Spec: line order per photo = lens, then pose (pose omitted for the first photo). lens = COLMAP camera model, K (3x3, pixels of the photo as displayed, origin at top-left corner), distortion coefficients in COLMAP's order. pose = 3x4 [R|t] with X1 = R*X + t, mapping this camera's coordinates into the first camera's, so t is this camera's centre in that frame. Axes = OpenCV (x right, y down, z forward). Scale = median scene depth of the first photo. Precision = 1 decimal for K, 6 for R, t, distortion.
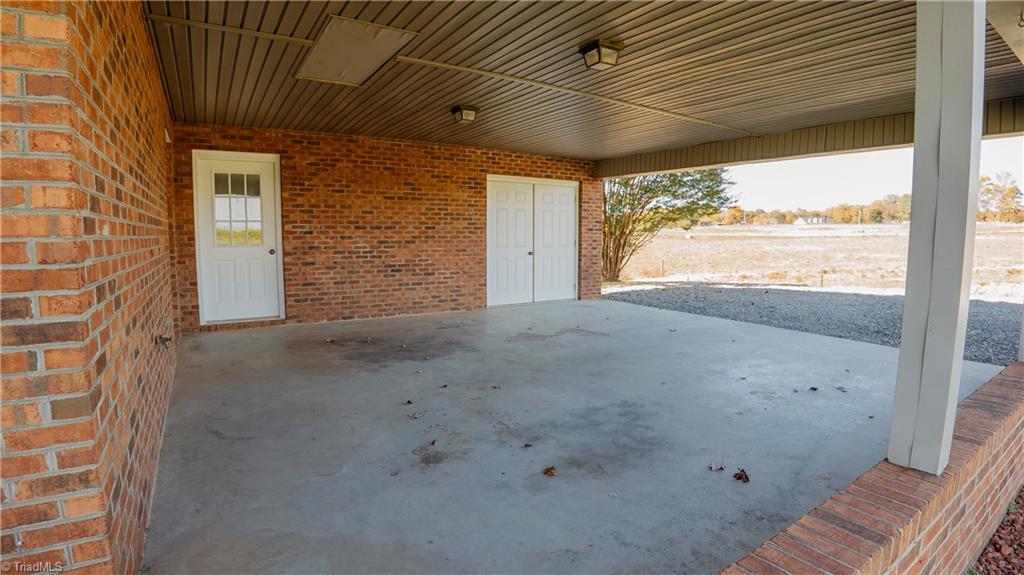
lens RADIAL K [[496.3, 0, 516.3], [0, 496.3, 288.4], [0, 0, 1]] dist [-0.086208, 0.001136]
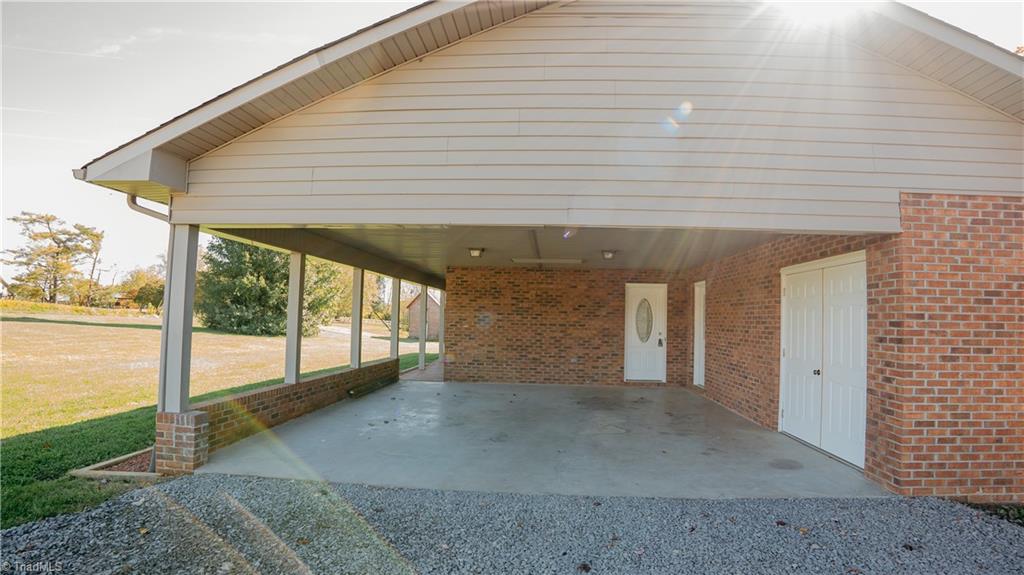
lens RADIAL K [[496.3, 0, 516.3], [0, 496.3, 288.4], [0, 0, 1]] dist [-0.086208, 0.001136]
pose [[-0.606704, -0.071566, -0.791700, 0.762956], [-0.130254, 0.991428, 0.010197, -0.131117], [0.784184, 0.109309, -0.610826, 1.027497]]
